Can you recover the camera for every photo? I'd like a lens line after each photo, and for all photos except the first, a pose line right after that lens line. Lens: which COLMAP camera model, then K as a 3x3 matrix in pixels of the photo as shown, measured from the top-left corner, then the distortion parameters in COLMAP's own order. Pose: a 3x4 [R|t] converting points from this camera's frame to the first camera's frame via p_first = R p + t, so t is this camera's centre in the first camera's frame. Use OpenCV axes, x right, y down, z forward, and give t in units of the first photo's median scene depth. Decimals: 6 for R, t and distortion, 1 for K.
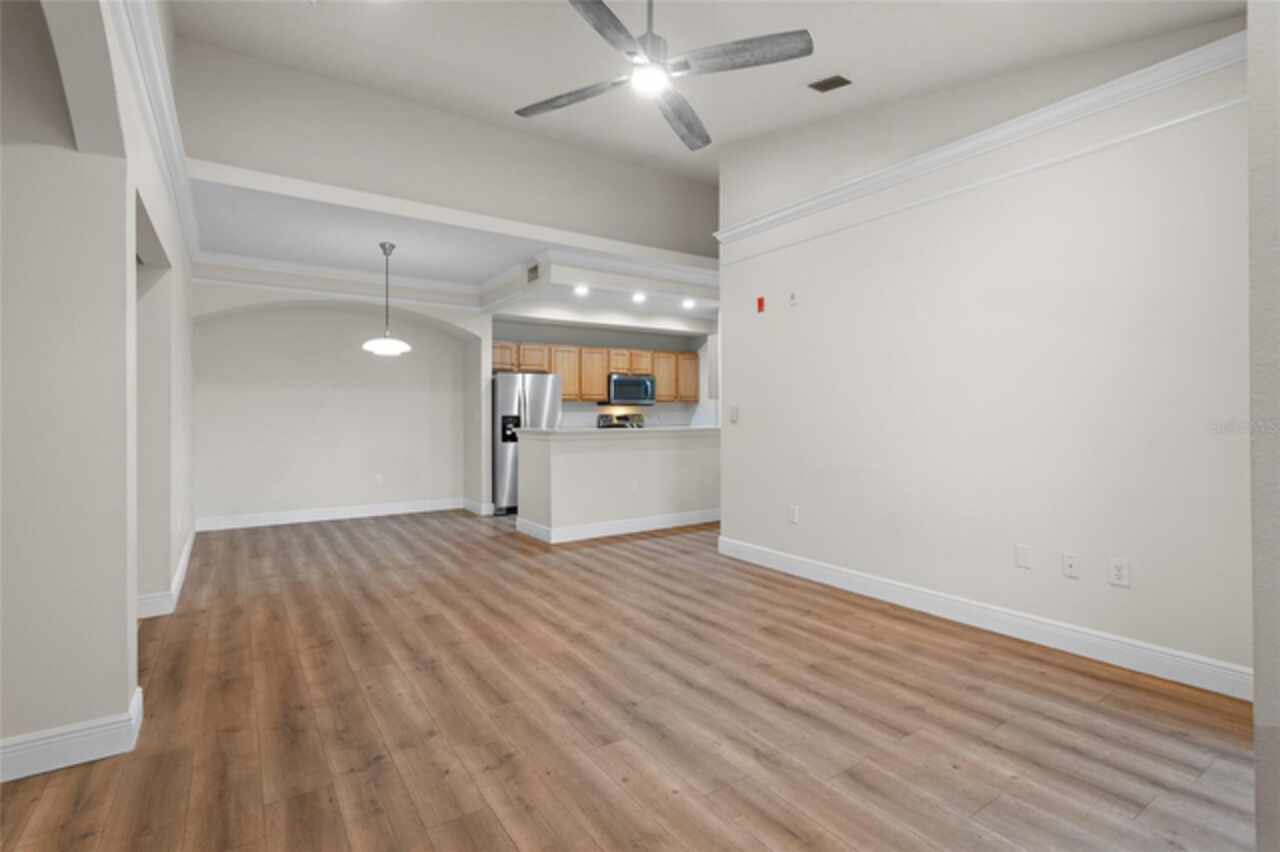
lens RADIAL K [[607.6, 0, 639.4], [0, 607.6, 423.9], [0, 0, 1]] dist [0.000404, 0.000318]
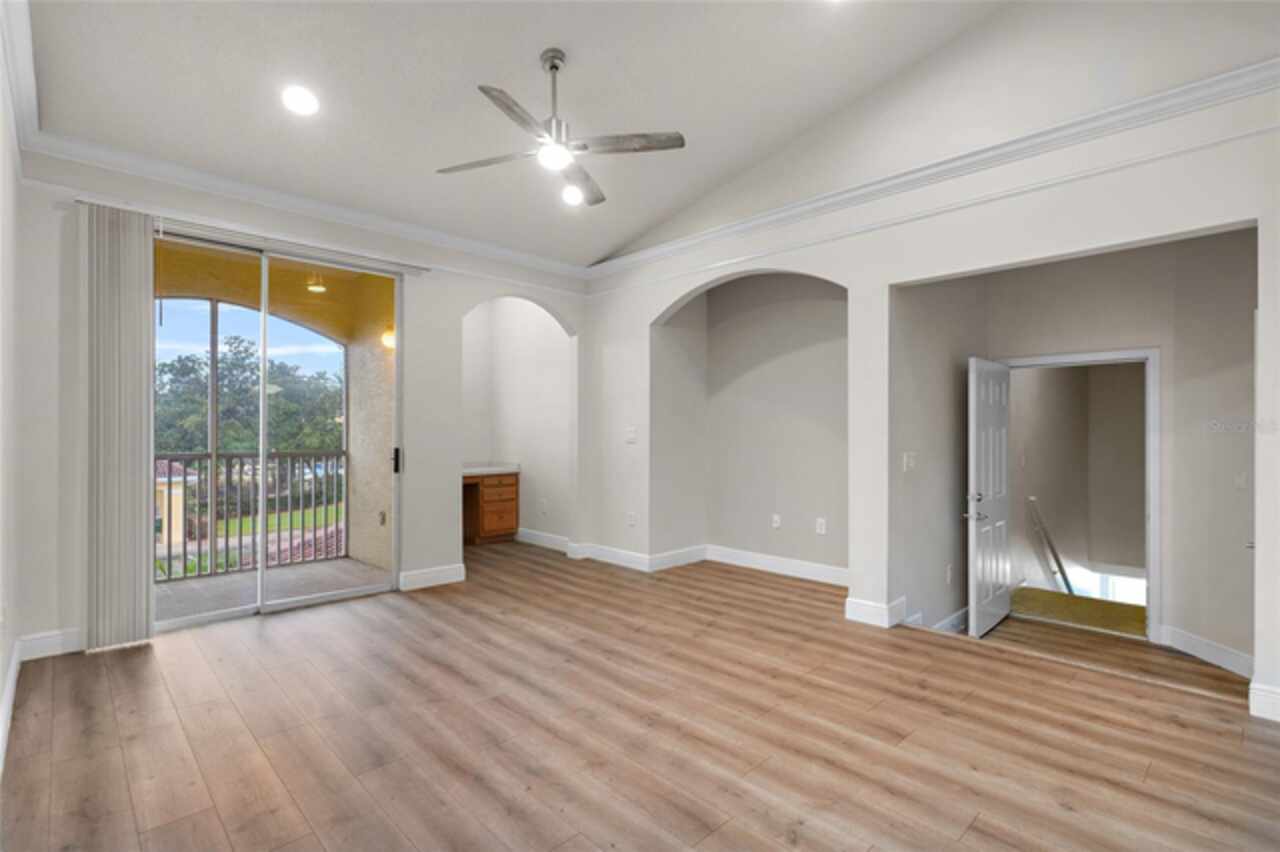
lens RADIAL K [[607.6, 0, 644.8], [0, 607.6, 419.8], [0, 0, 1]] dist [0.000404, 0.000318]
pose [[-0.983872, 0.003344, -0.178841, 0.050126], [0.004185, 0.999982, -0.004325, -0.032140], [0.178823, -0.005003, -0.983869, 1.948613]]
